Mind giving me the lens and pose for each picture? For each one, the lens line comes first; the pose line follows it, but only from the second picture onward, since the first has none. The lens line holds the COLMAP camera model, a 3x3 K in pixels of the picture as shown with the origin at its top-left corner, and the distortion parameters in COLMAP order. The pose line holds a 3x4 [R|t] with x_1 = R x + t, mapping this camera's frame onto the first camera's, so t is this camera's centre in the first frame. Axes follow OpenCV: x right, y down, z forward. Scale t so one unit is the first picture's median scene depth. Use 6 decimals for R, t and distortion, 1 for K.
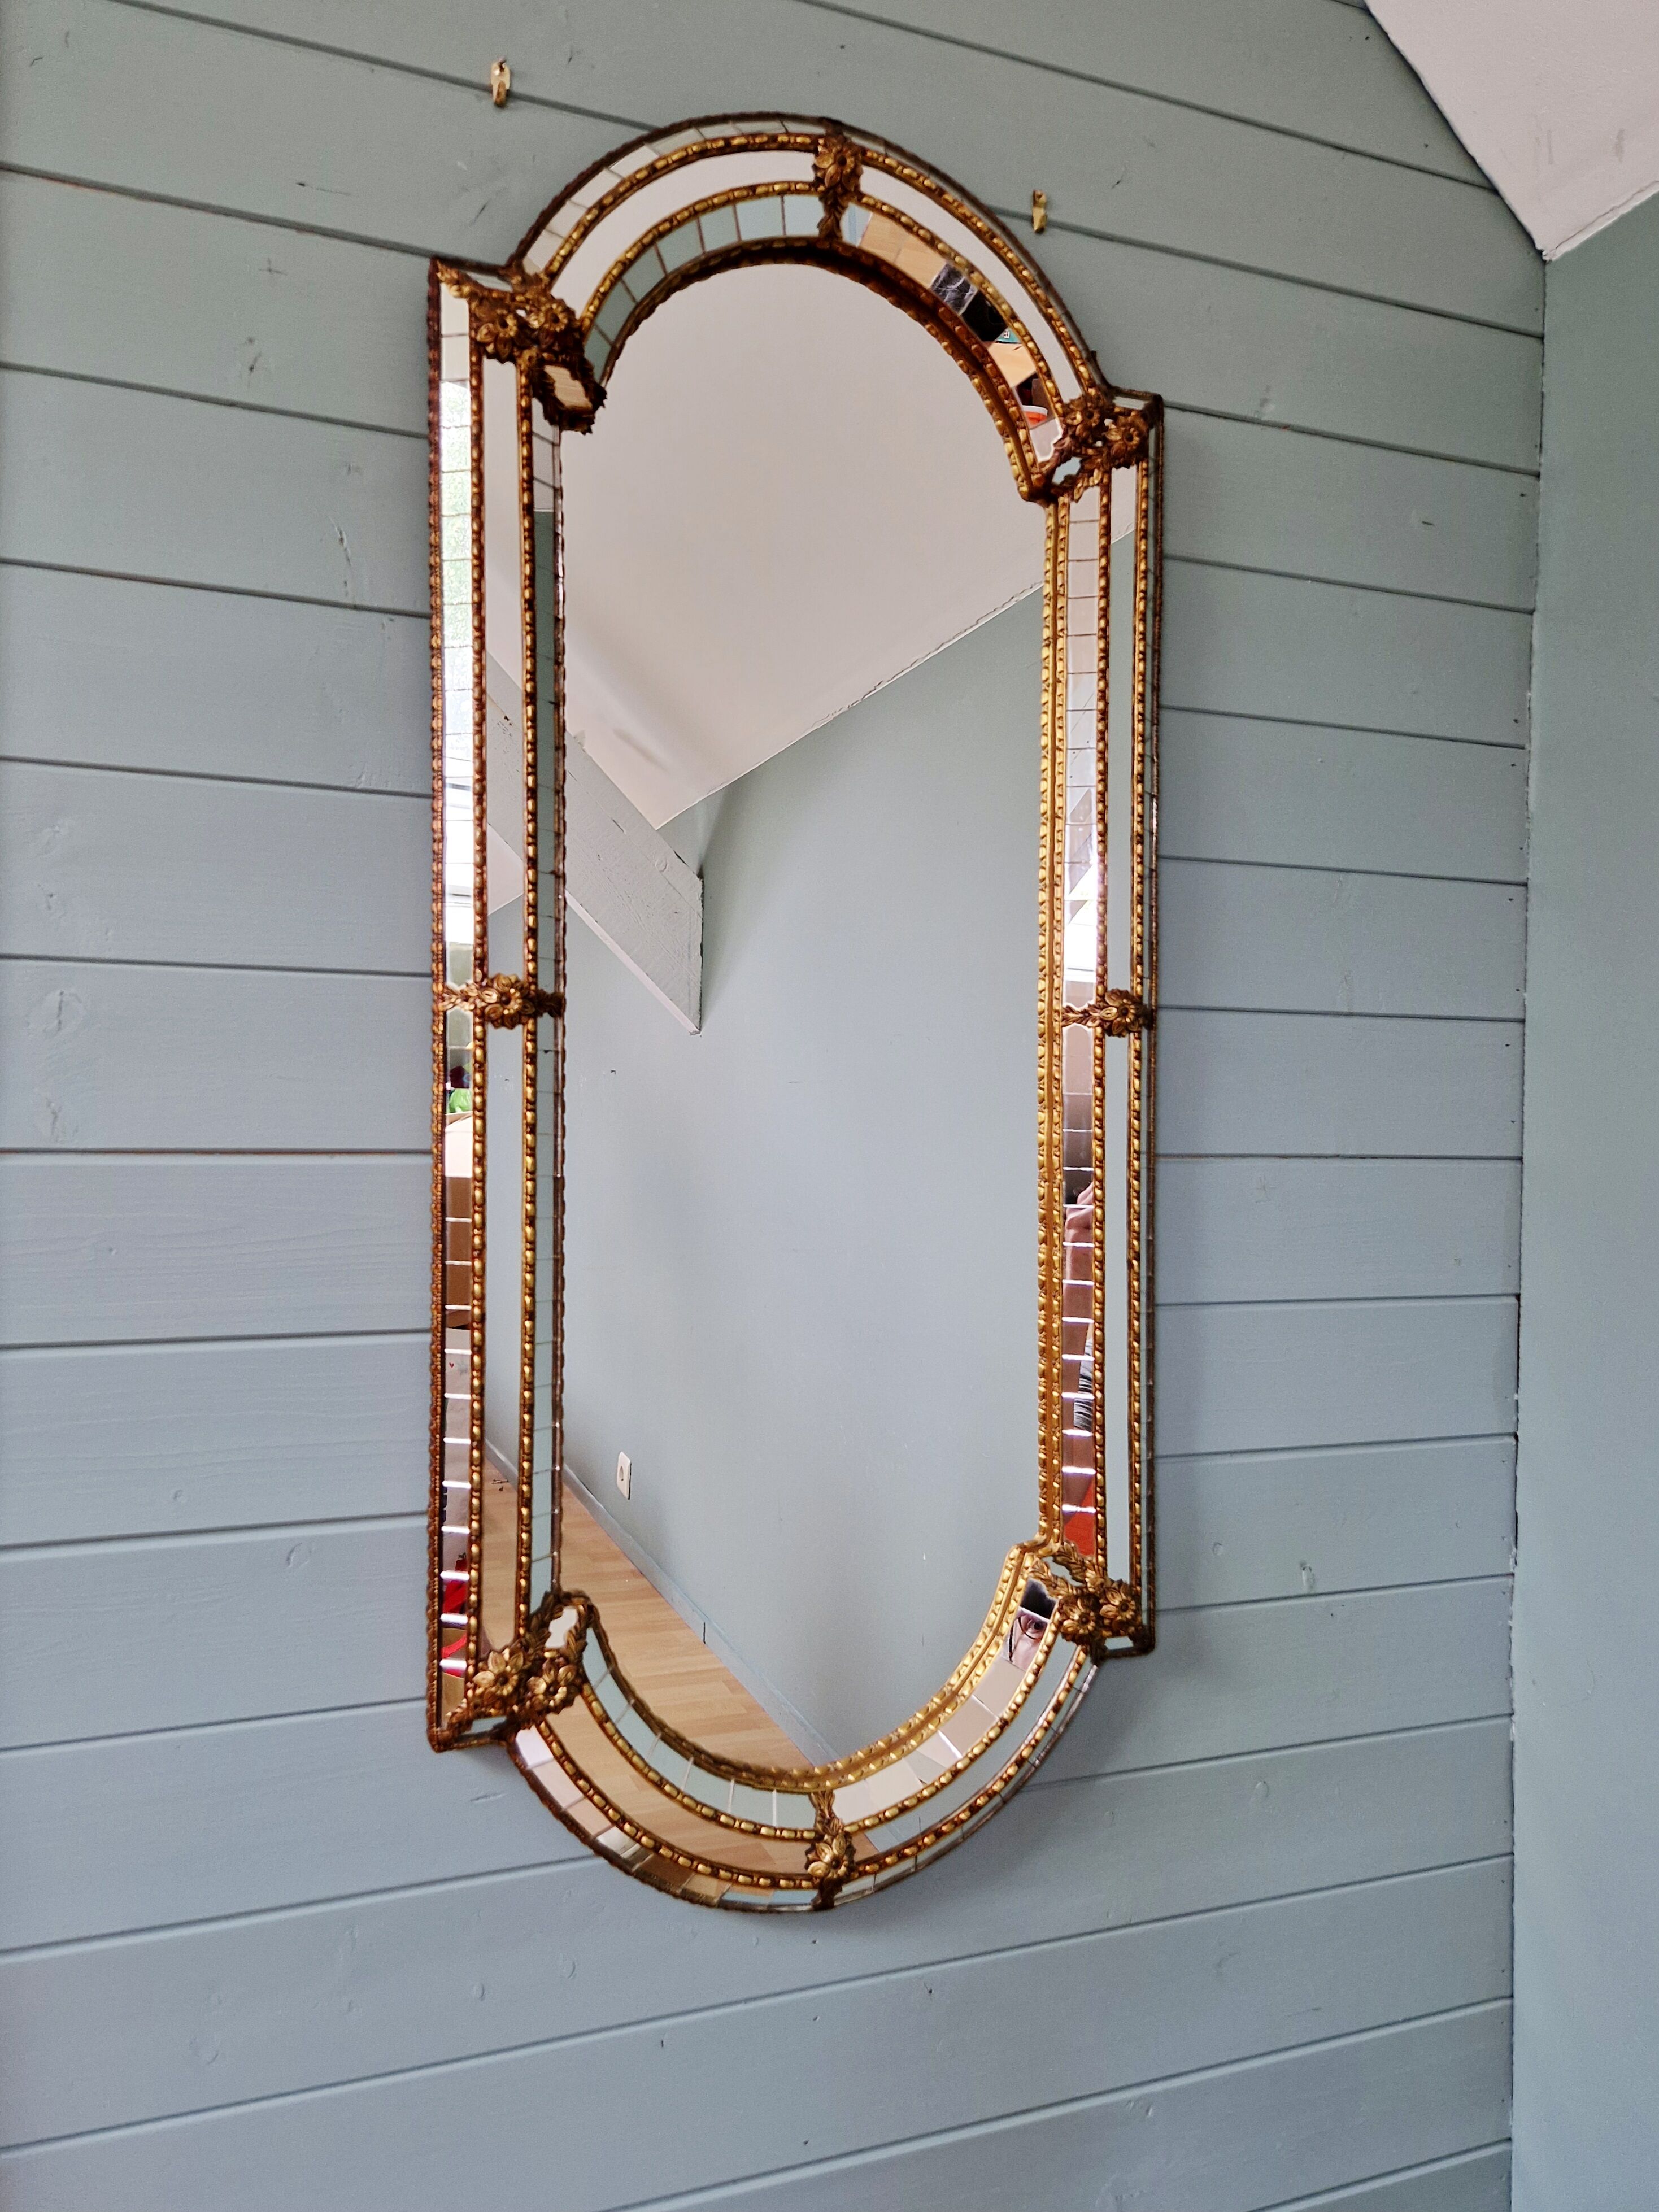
lens RADIAL K [[1524.8, 0, 829.5], [0, 1524.8, 1106.0], [0, 0, 1]] dist [0.070073, -0.062194]
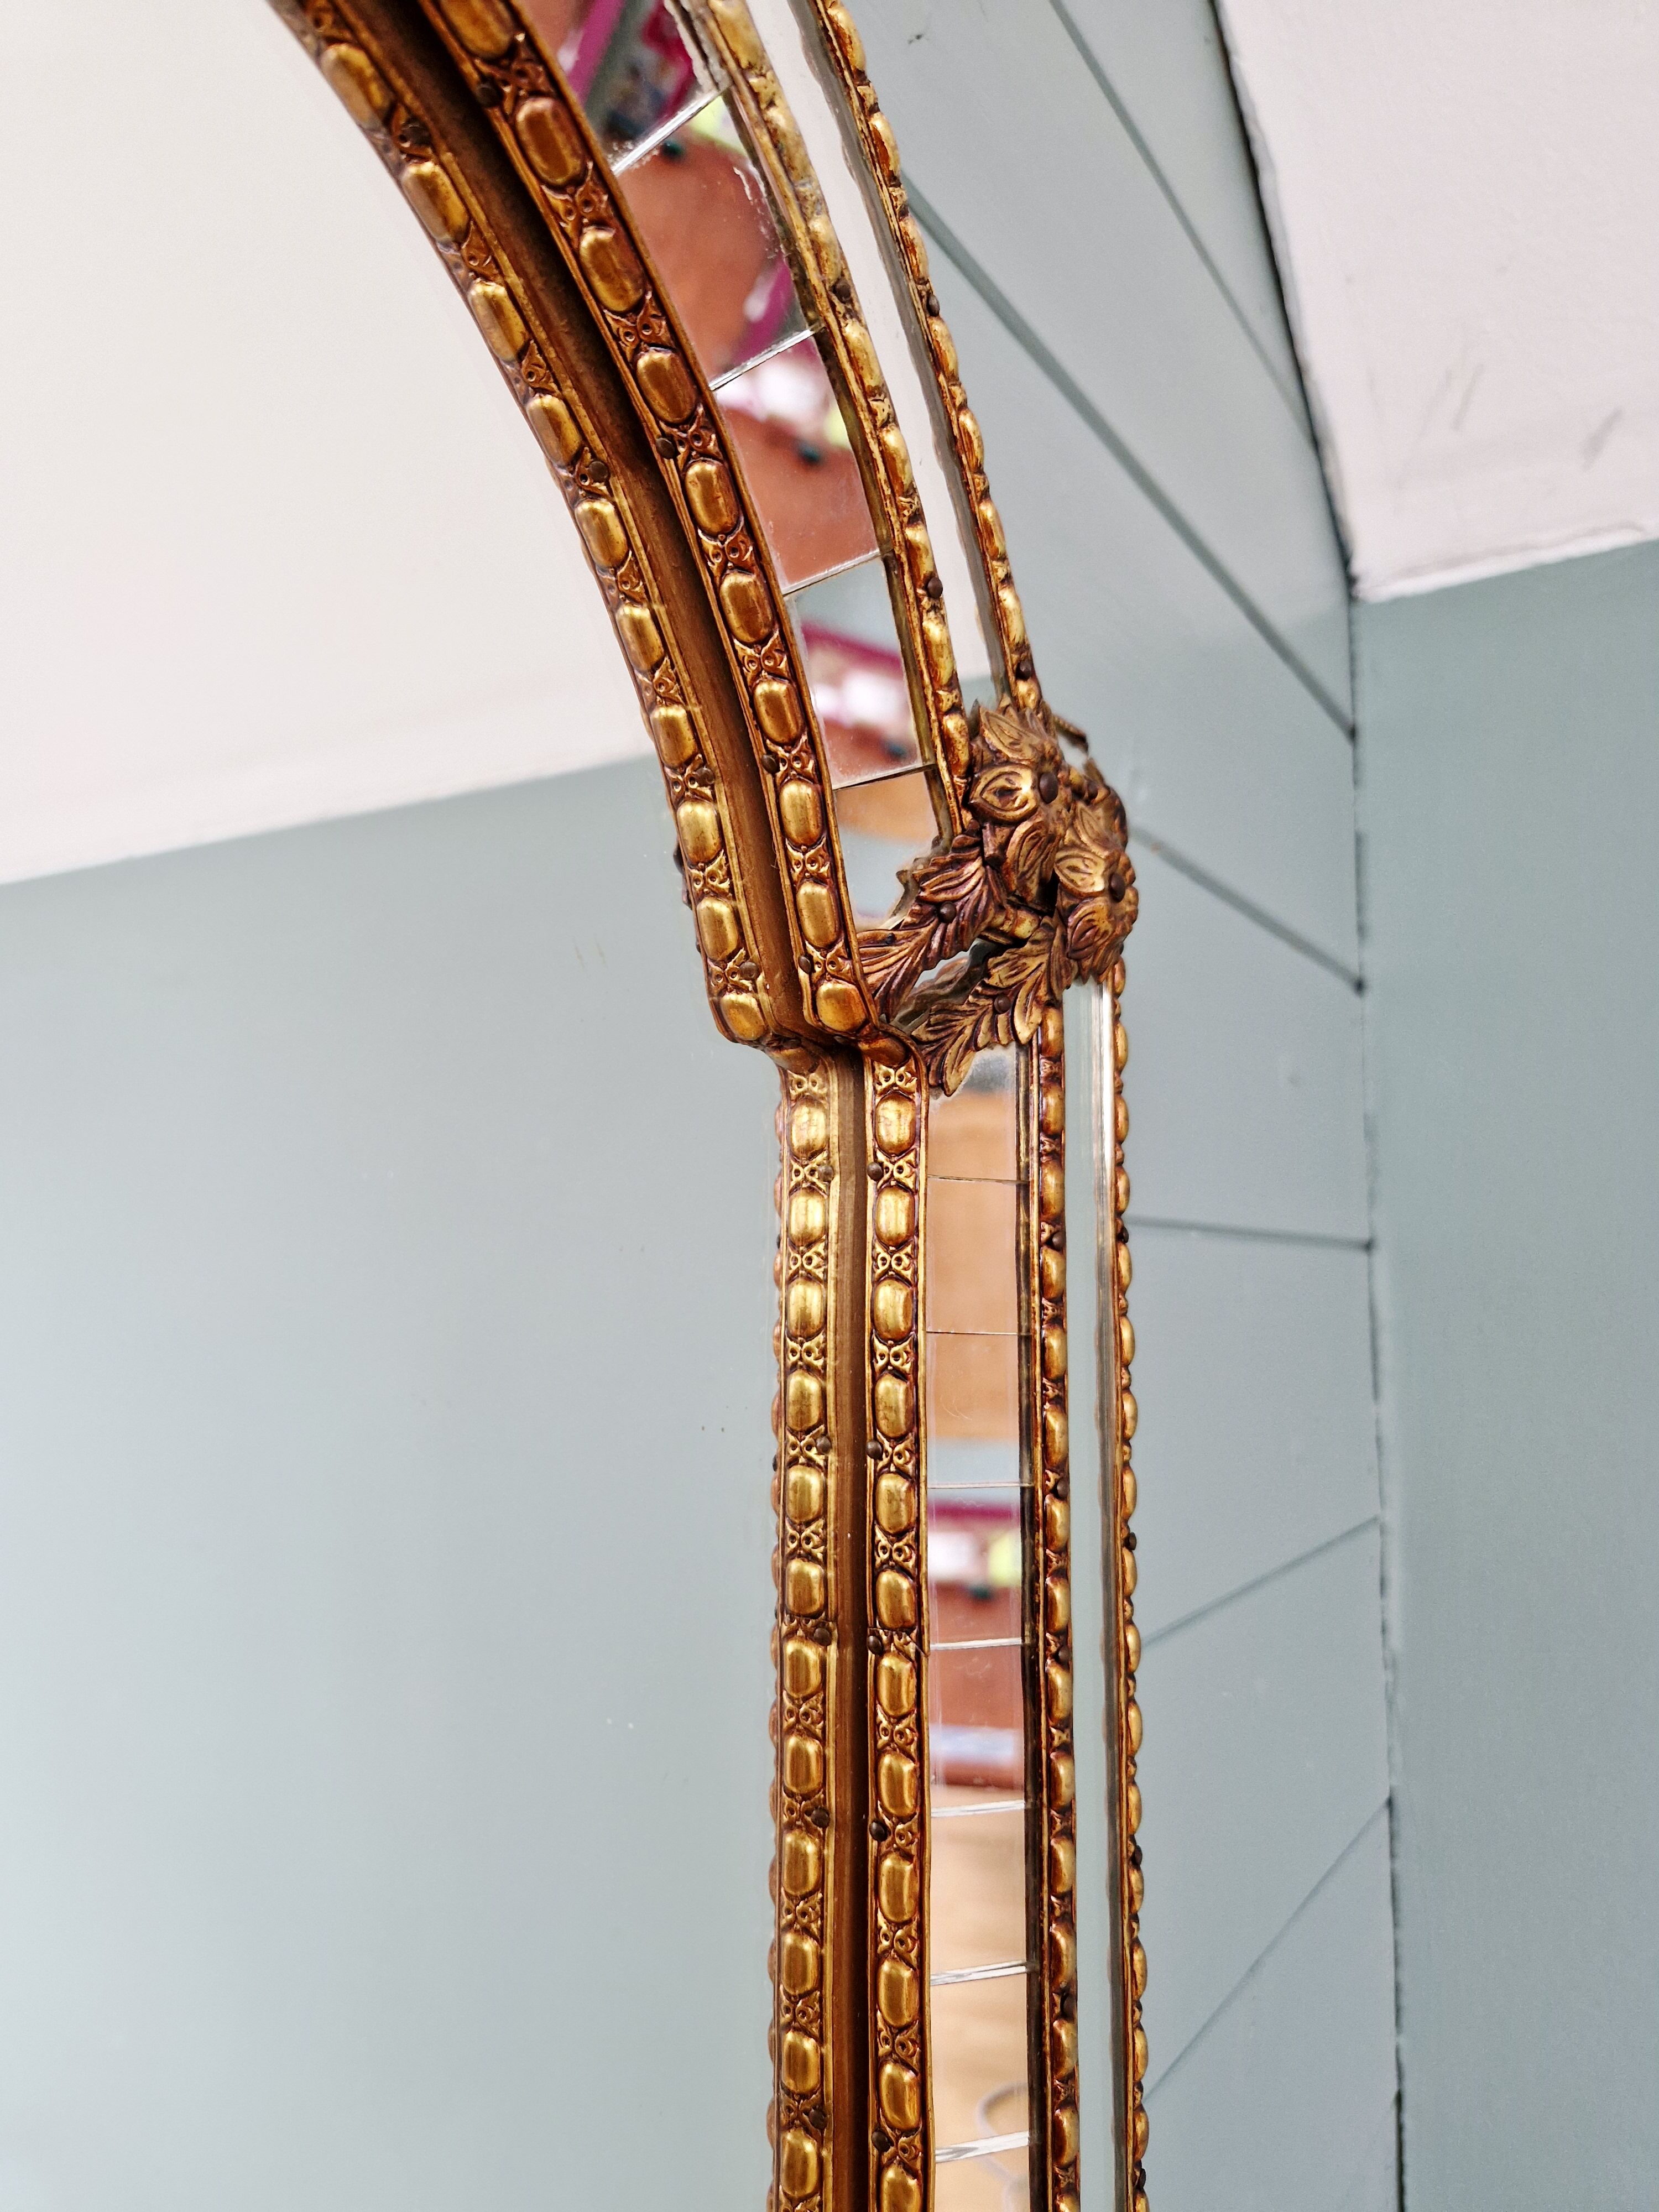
lens RADIAL K [[1524.8, 0, 829.5], [0, 1524.8, 1106.0], [0, 0, 1]] dist [0.070073, -0.062194]
pose [[0.790092, 0.059361, 0.610107, -0.005606], [-0.000750, 0.995393, -0.095876, -0.388372], [-0.612988, 0.075293, 0.786497, 0.865538]]
